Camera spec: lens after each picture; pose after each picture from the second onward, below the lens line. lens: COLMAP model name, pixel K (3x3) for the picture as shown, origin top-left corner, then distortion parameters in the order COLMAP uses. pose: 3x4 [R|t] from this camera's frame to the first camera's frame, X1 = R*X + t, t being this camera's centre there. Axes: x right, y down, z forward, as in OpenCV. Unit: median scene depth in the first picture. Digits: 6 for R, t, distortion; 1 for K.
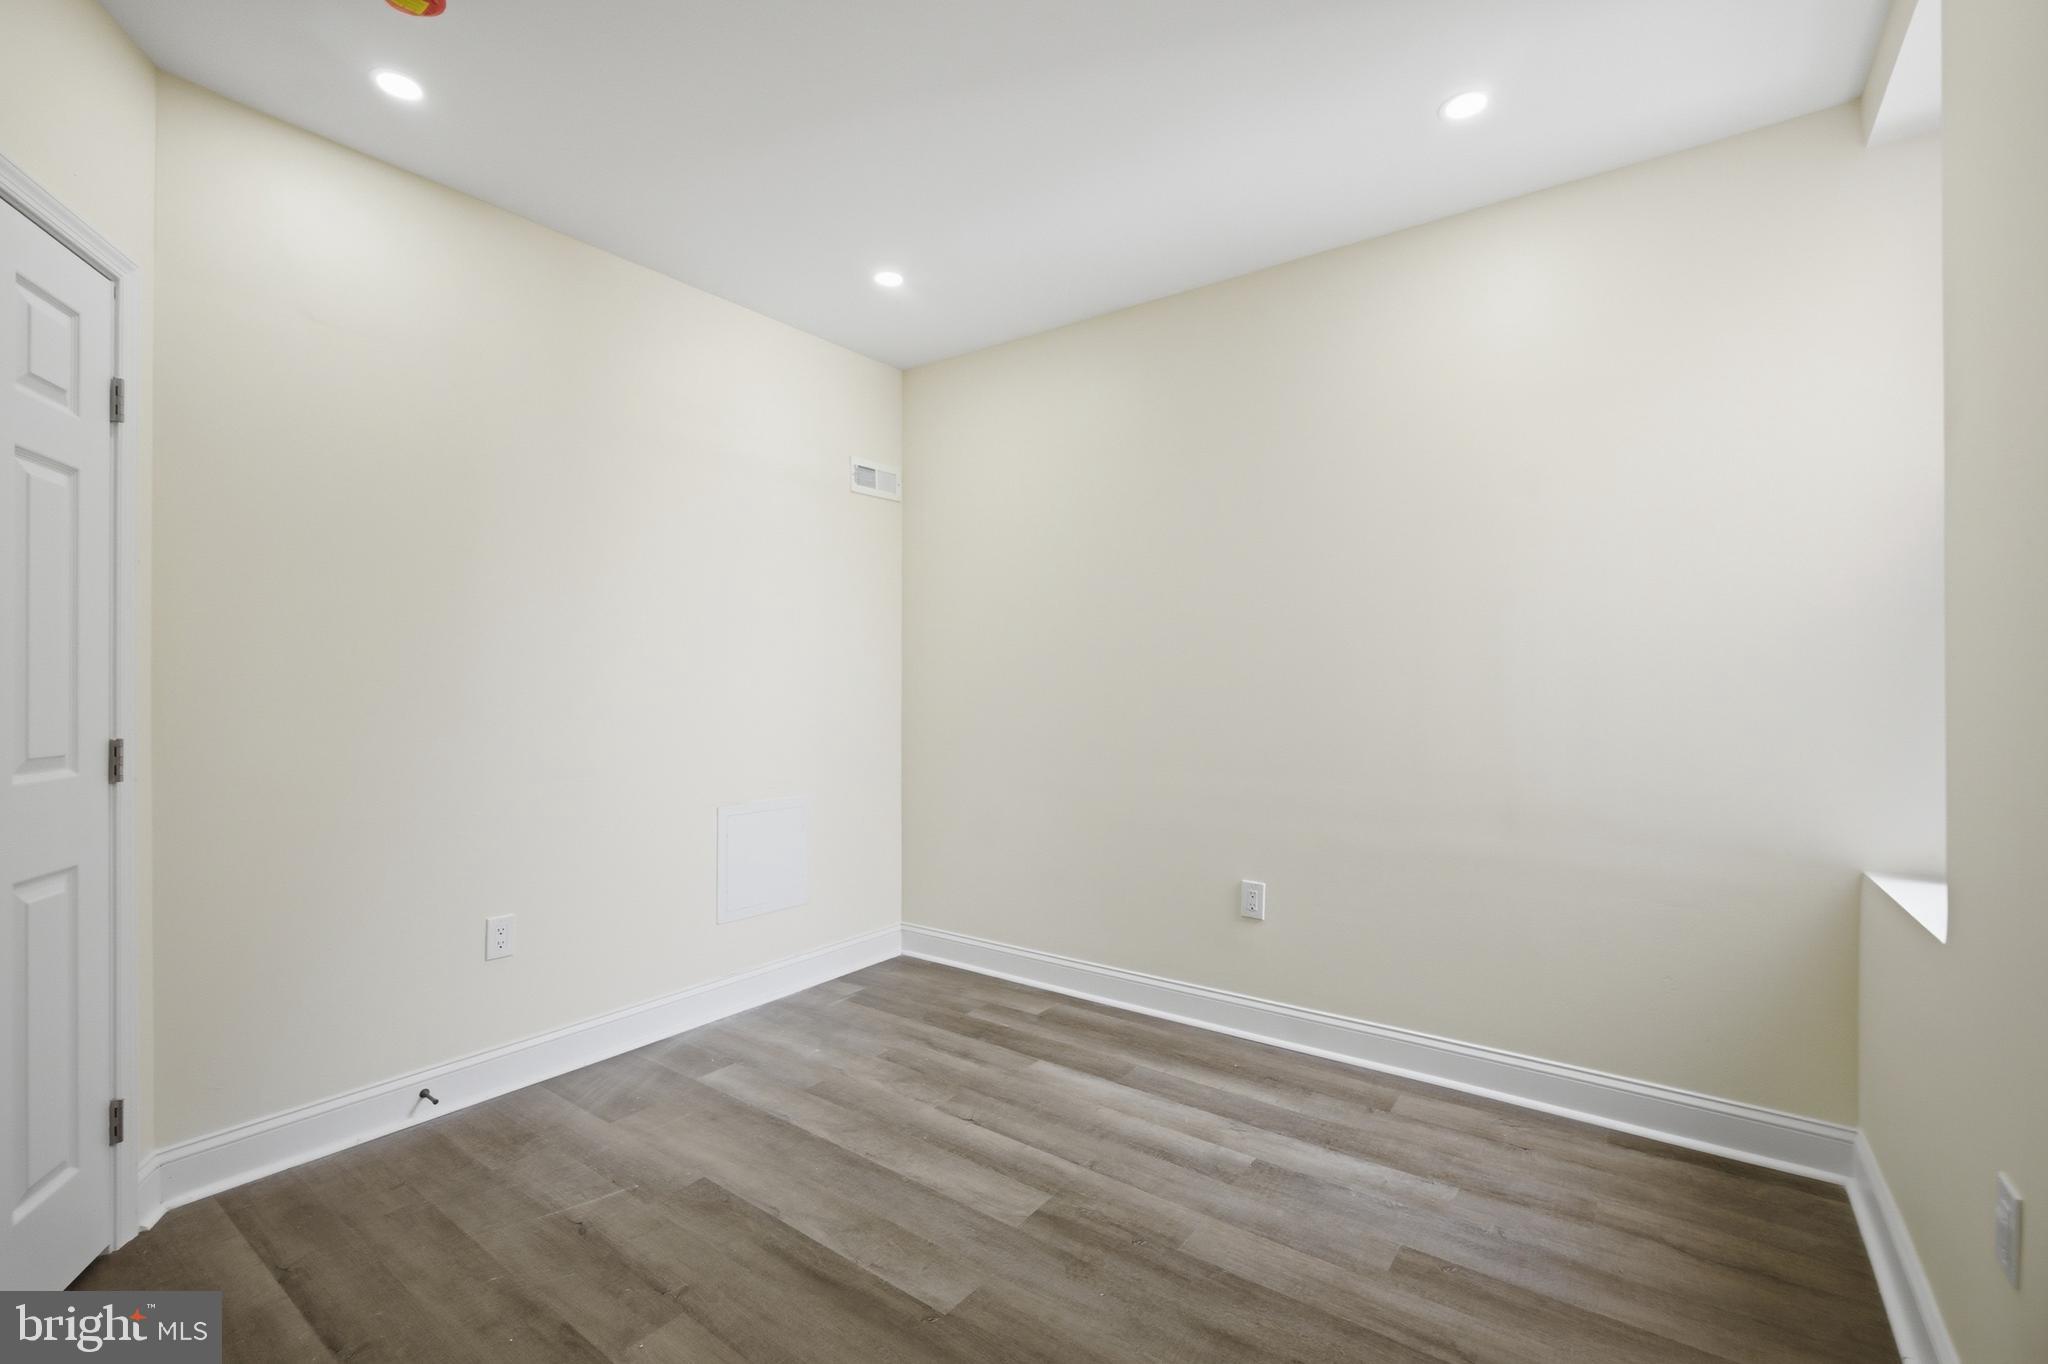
lens RADIAL K [[907.1, 0, 1016.0], [0, 907.1, 682.7], [0, 0, 1]] dist [-0.002046, -0.000040]
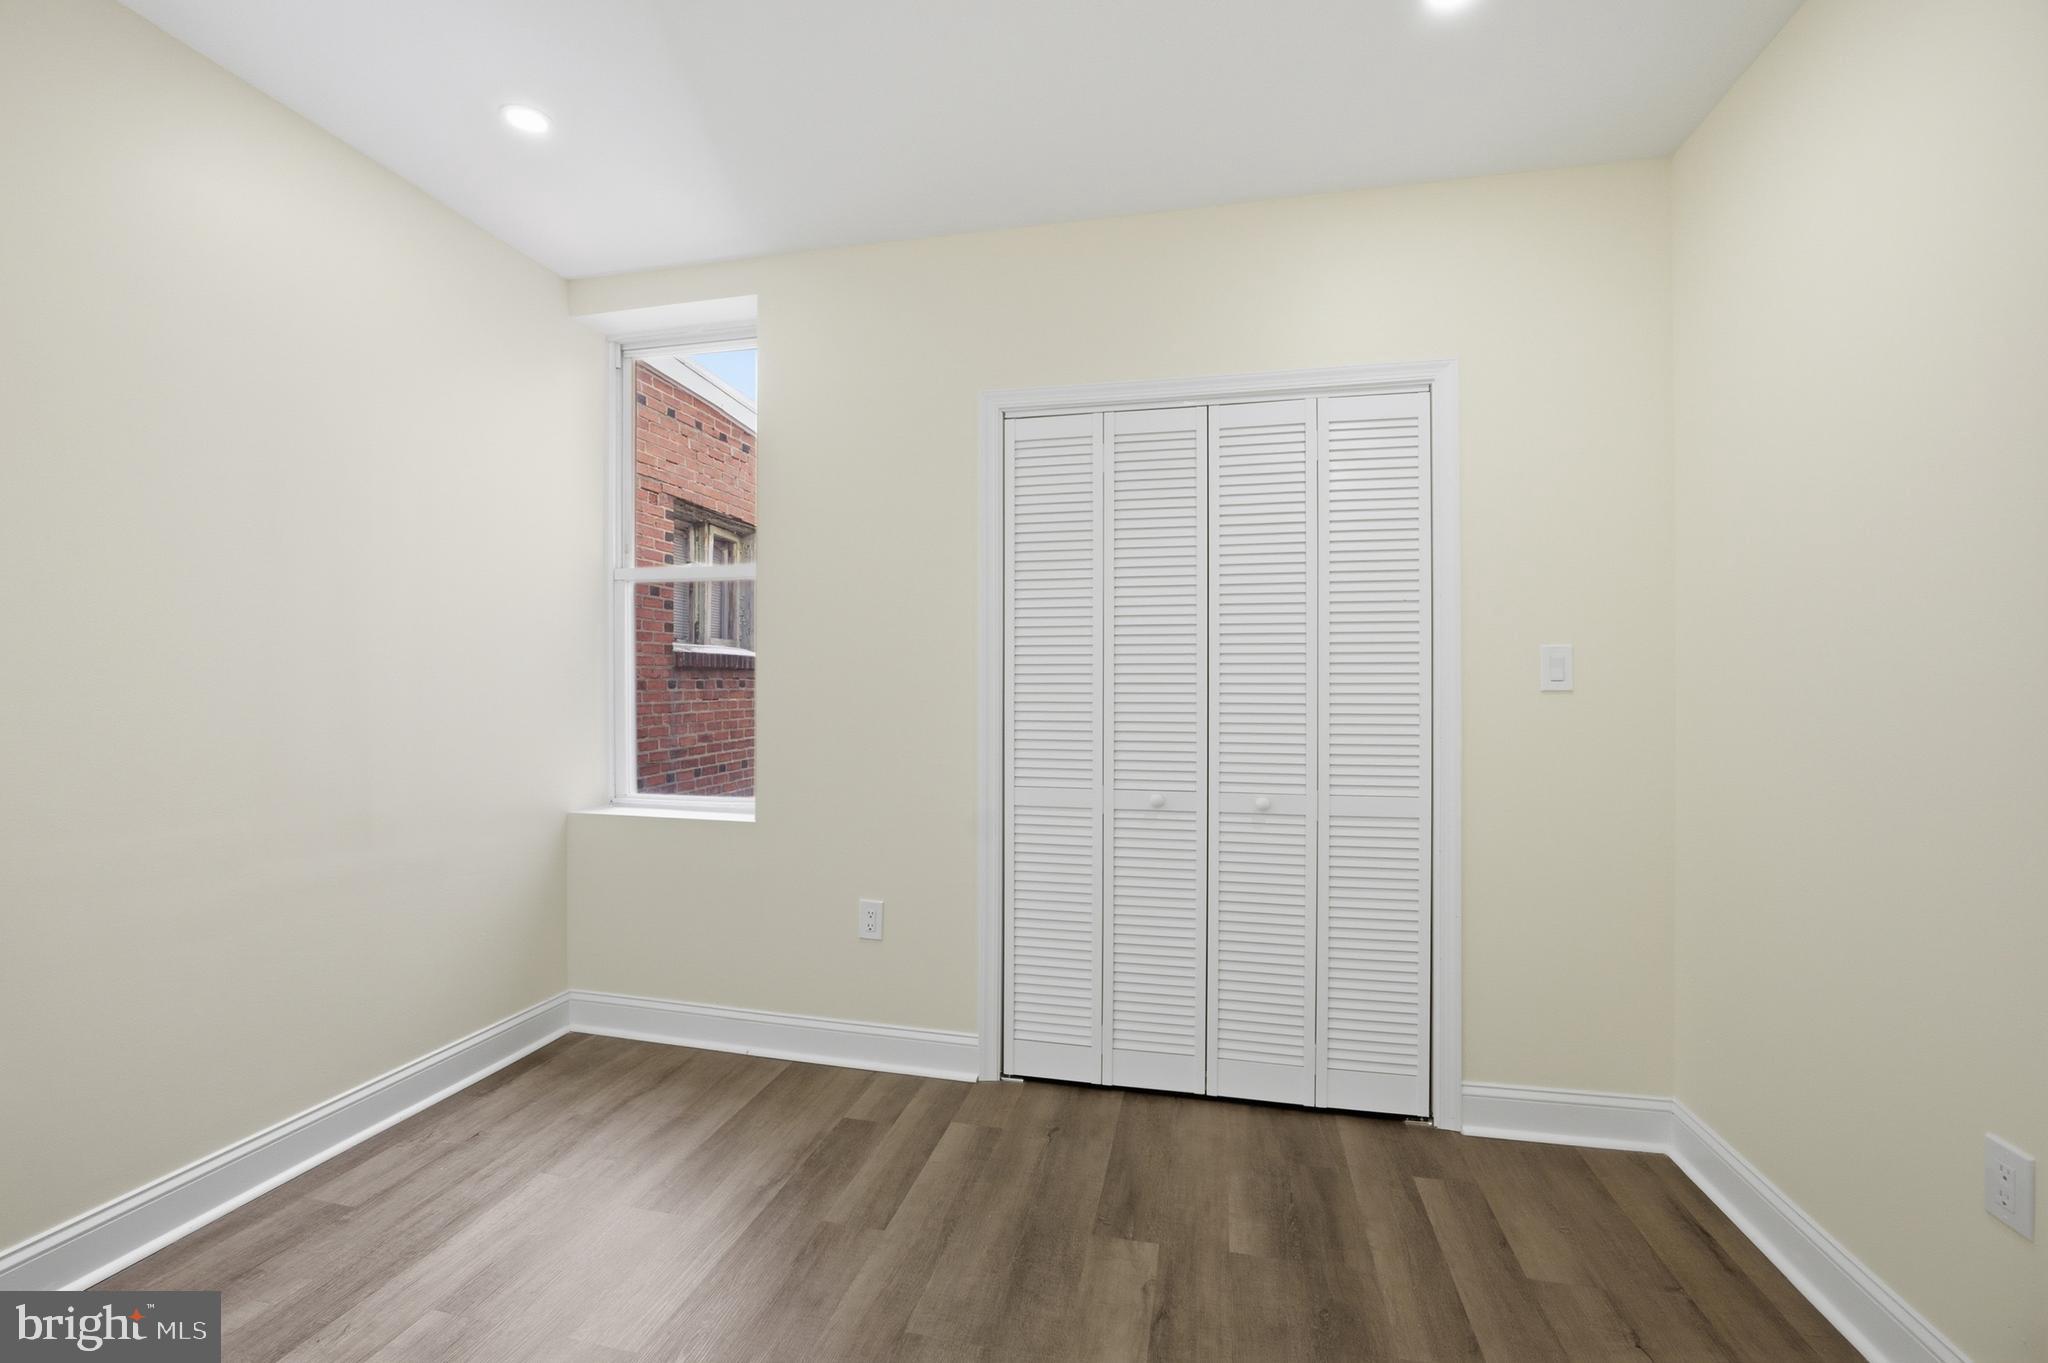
lens RADIAL K [[907.1, 0, 1016.0], [0, 907.1, 682.2], [0, 0, 1]] dist [-0.002046, -0.000040]
pose [[-0.402171, -0.009716, 0.915513, -0.688628], [-0.005310, 0.999952, 0.008279, -0.014321], [-0.915549, -0.001532, -0.402203, 0.941843]]
